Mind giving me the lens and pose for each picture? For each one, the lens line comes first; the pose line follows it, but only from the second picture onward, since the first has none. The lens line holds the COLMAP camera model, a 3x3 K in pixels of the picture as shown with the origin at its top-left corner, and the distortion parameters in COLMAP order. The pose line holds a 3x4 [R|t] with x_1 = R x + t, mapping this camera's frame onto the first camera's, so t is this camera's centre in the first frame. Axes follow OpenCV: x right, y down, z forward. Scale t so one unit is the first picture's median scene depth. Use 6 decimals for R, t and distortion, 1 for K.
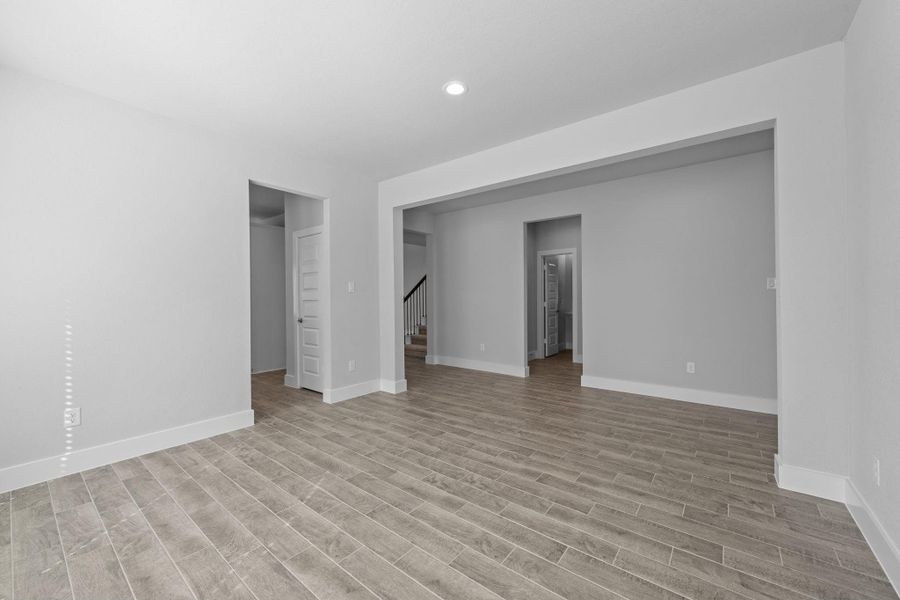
lens RADIAL K [[357.8, 0, 451.1], [0, 357.8, 300.3], [0, 0, 1]] dist [0.002920, 0.000646]
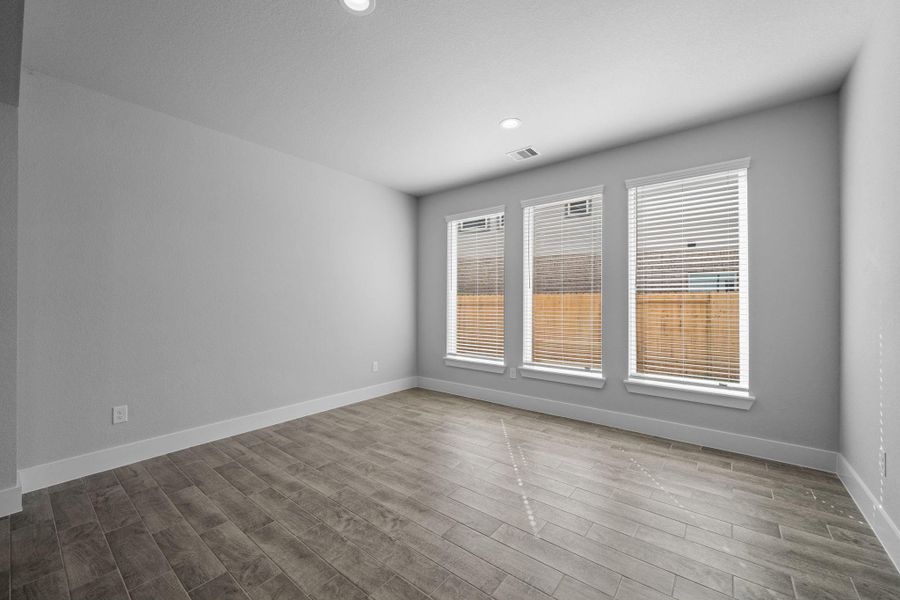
lens RADIAL K [[357.8, 0, 444.7], [0, 357.8, 298.9], [0, 0, 1]] dist [0.002920, 0.000646]
pose [[-0.999836, 0.004962, 0.017421, -0.181716], [0.004939, 0.999987, -0.001337, -0.013135], [-0.017428, -0.001251, -0.999847, 1.844029]]
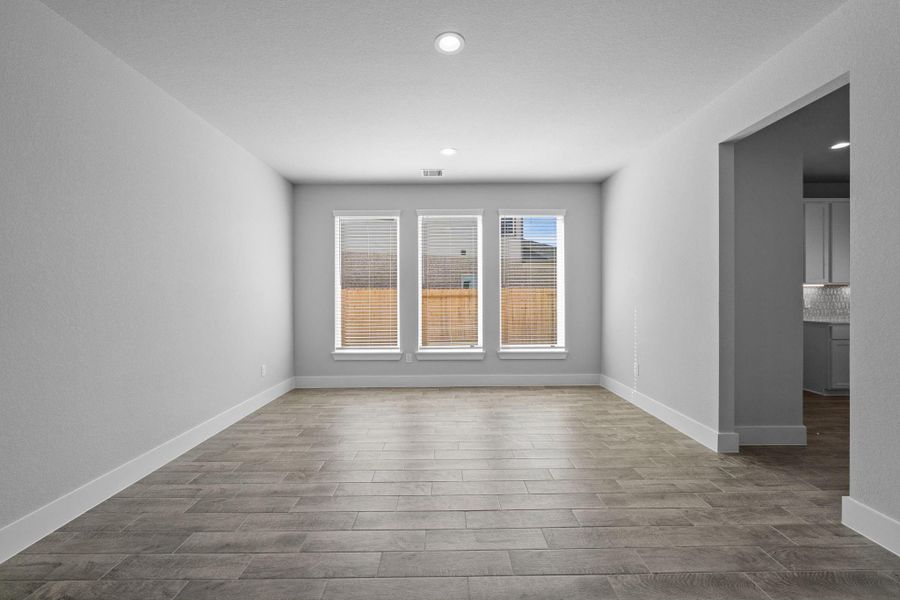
lens RADIAL K [[357.8, 0, 450.4], [0, 357.8, 297.5], [0, 0, 1]] dist [0.002920, 0.000646]
pose [[-0.782545, 0.012221, -0.622474, 0.587858], [0.005608, 0.999905, 0.012582, -0.015112], [0.622569, 0.006356, -0.782539, 1.808558]]
